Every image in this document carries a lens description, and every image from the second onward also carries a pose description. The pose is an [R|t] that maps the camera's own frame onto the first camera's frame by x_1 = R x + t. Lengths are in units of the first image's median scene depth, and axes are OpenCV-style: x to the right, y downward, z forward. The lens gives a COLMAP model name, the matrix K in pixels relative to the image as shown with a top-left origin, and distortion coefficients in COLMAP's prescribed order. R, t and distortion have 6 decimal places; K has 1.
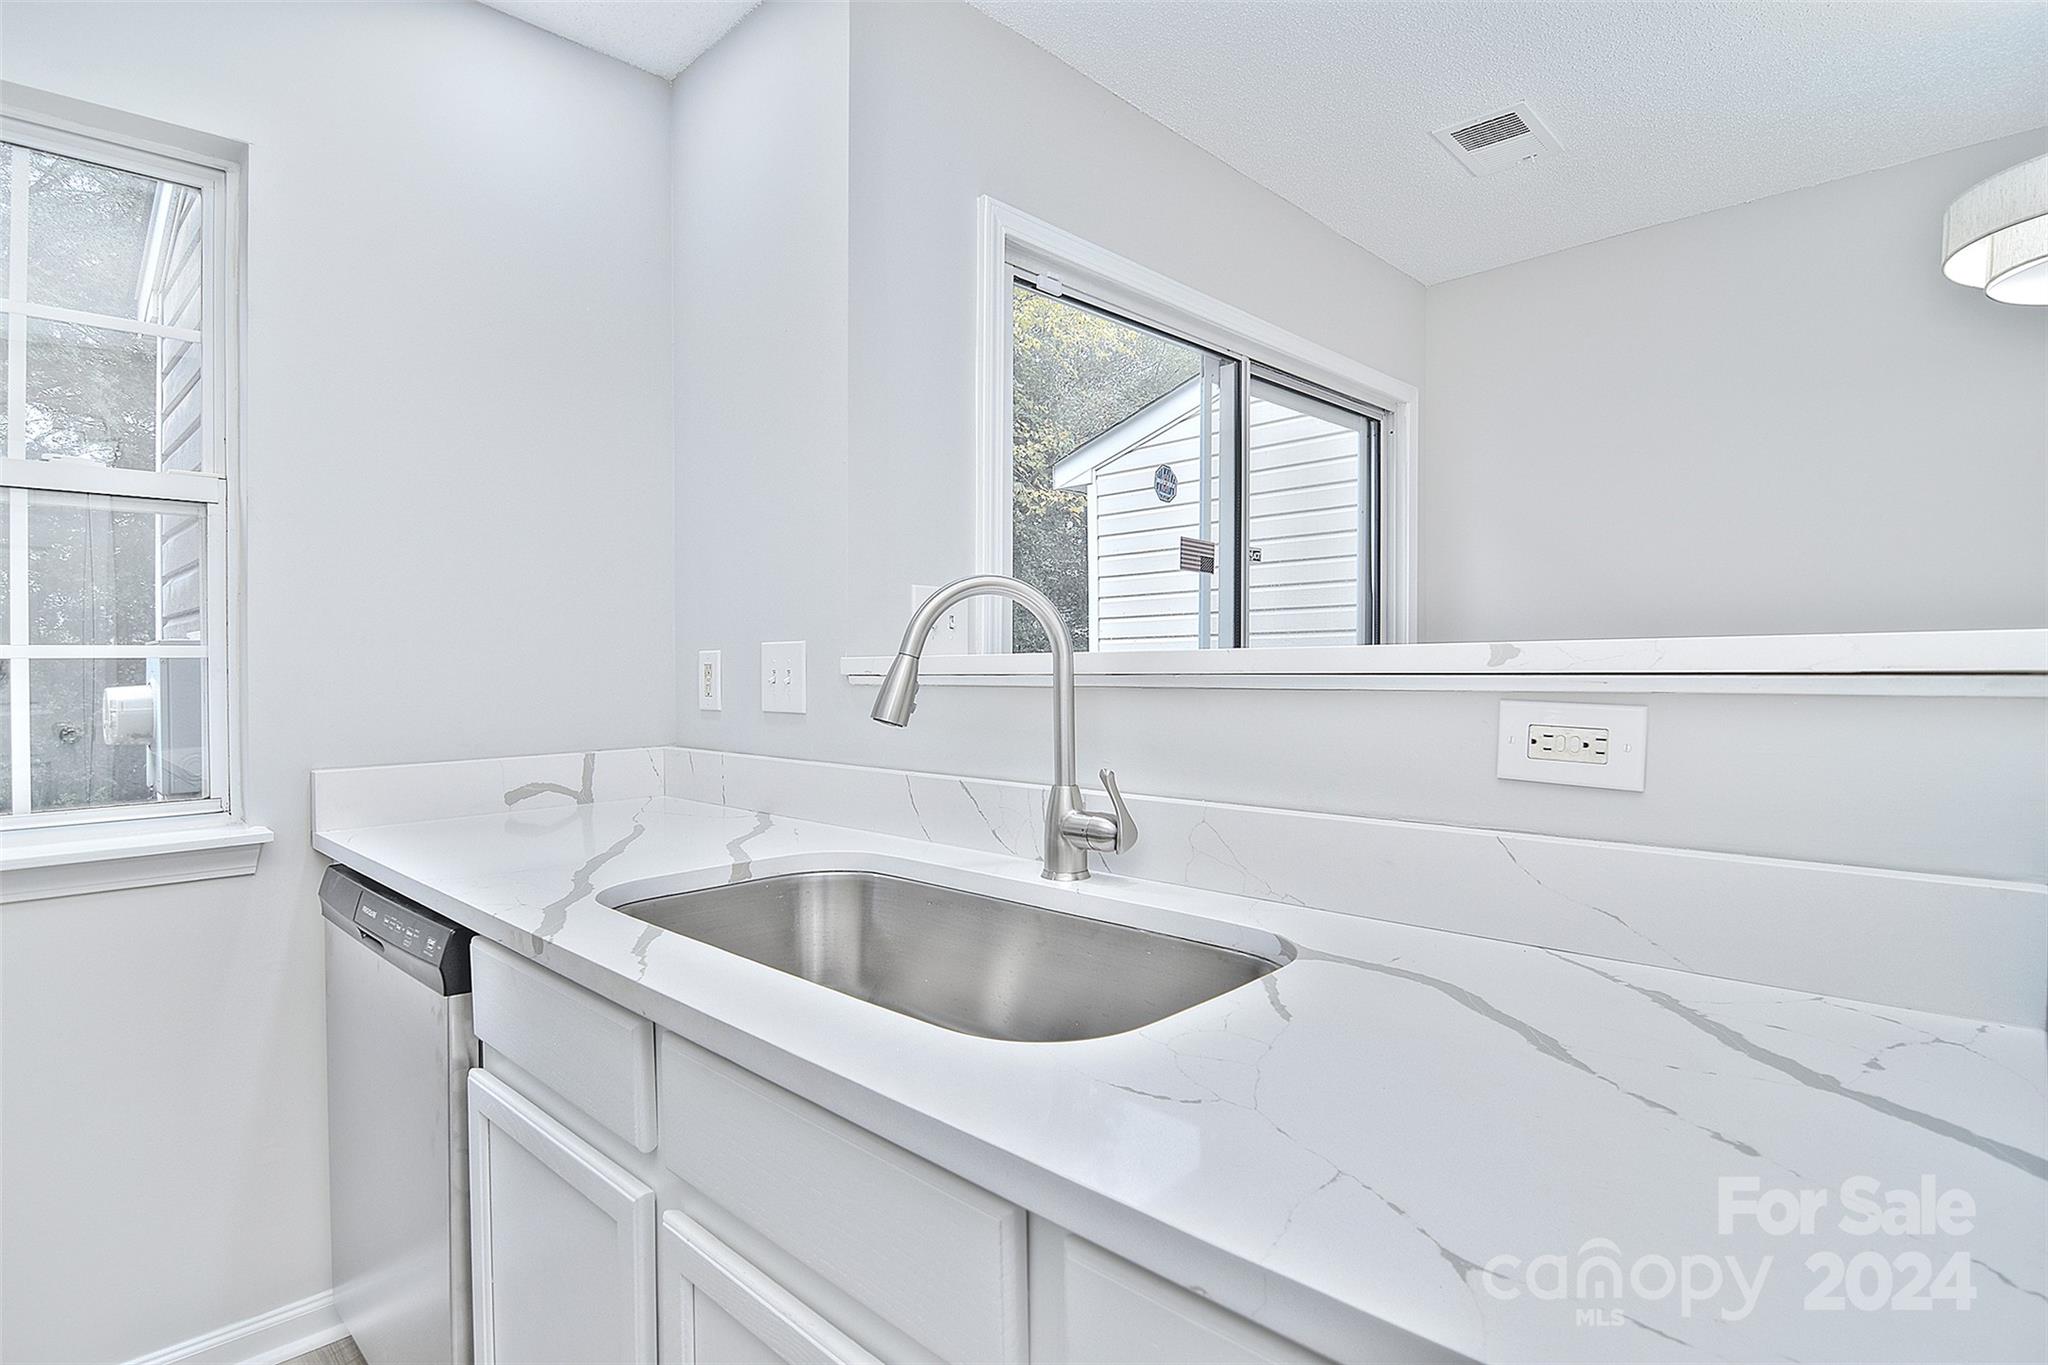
lens RADIAL K [[989.9, 0, 1032.6], [0, 989.9, 688.2], [0, 0, 1]] dist [-0.007741, -0.010273]
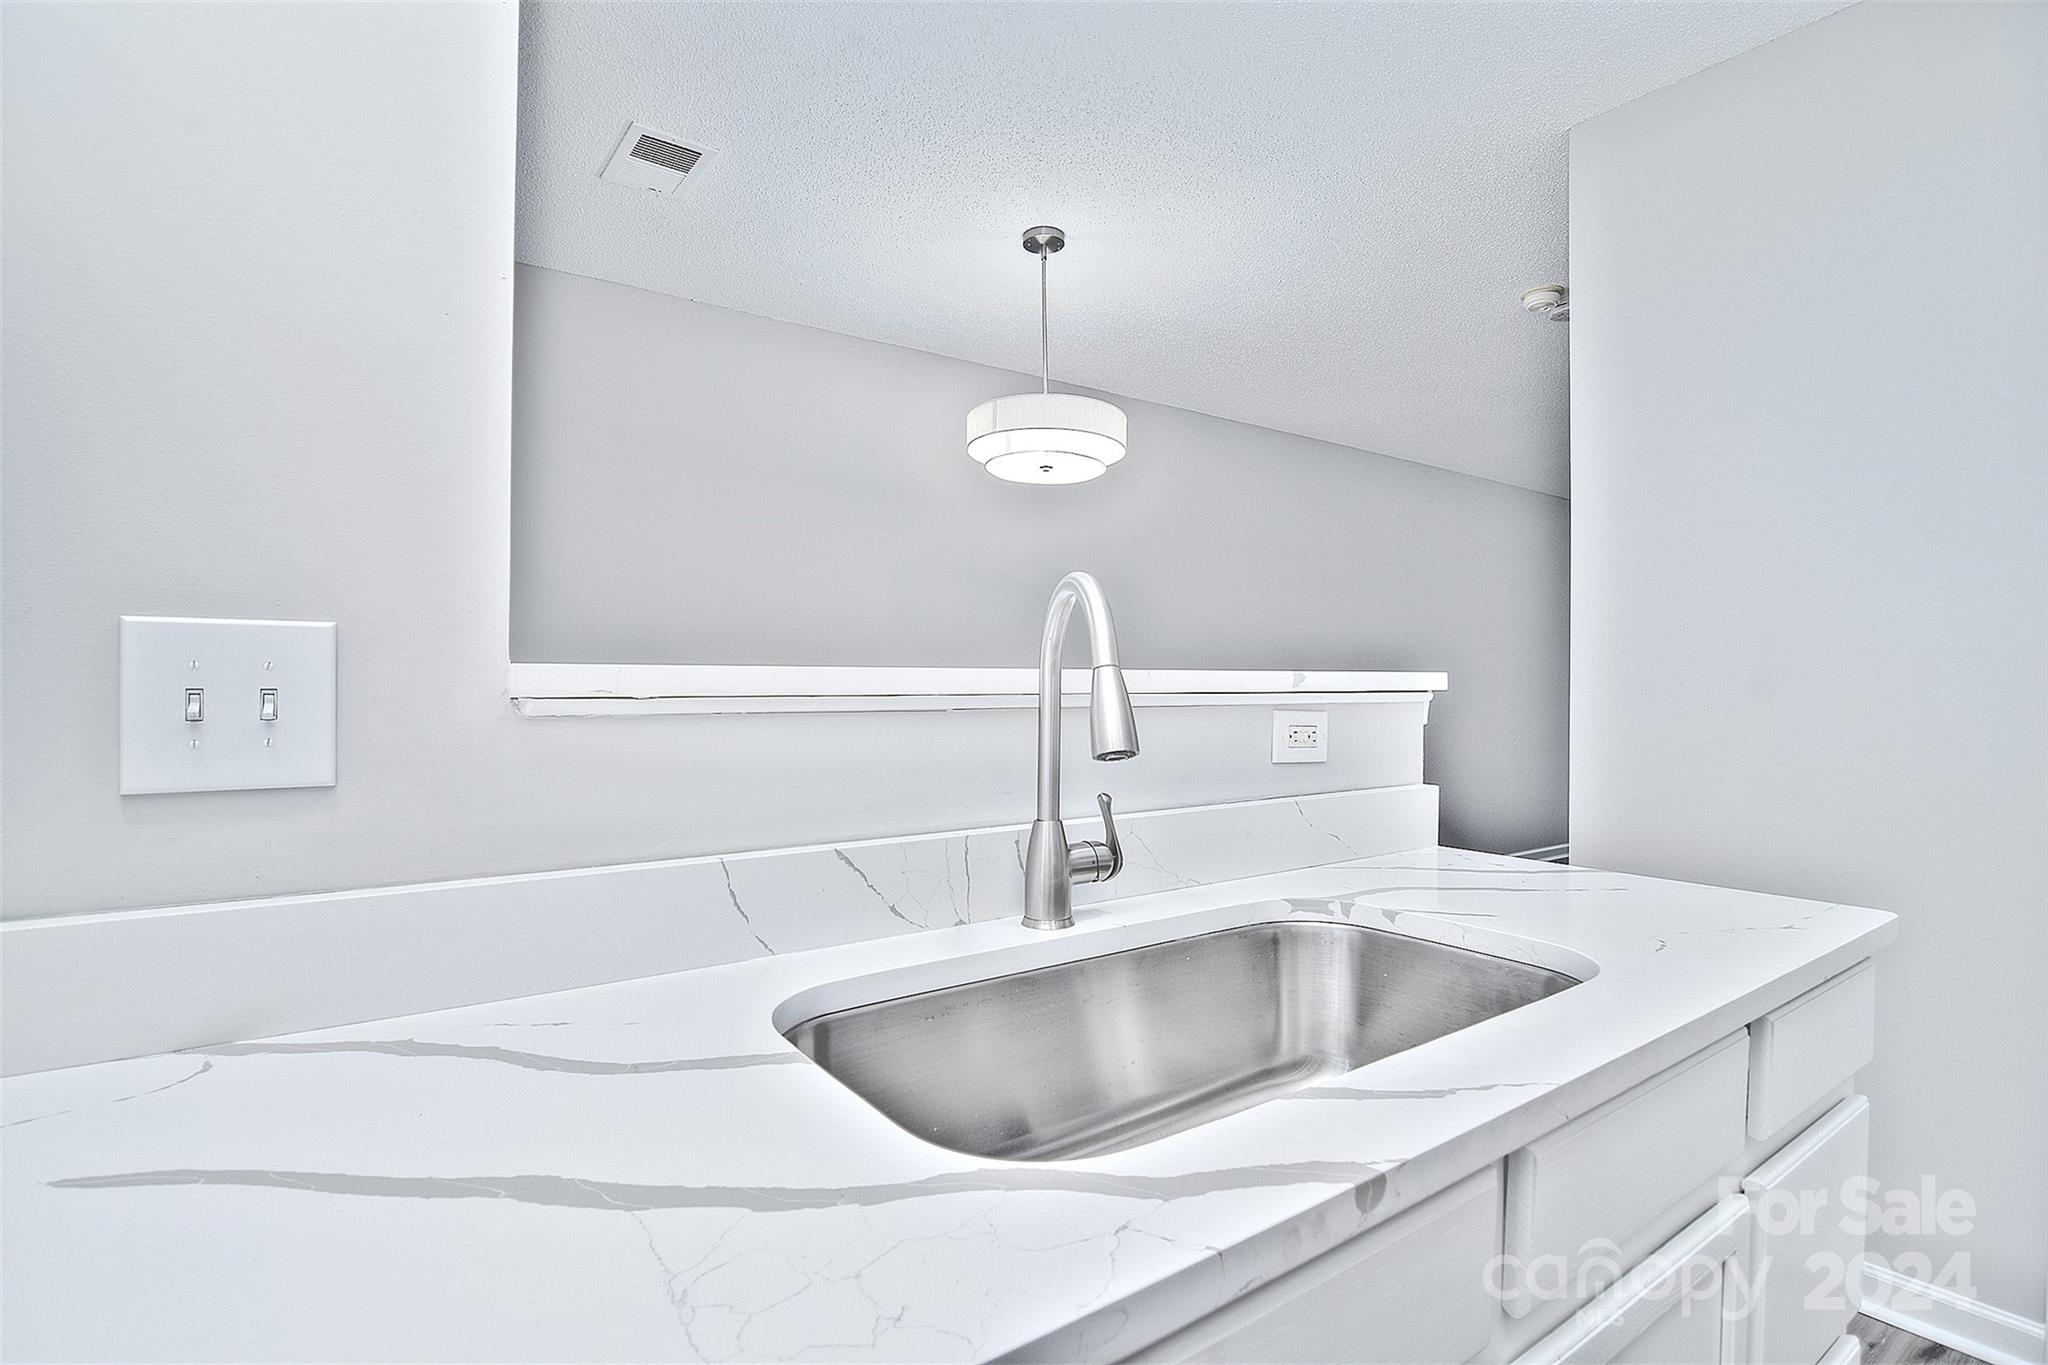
lens RADIAL K [[989.9, 0, 1032.6], [0, 989.9, 688.2], [0, 0, 1]] dist [-0.007741, -0.010273]
pose [[0.195075, 0.007136, 0.980762, -0.883707], [0.019822, 0.999741, -0.011216, -0.009587], [-0.980588, 0.021628, 0.194883, 0.890956]]
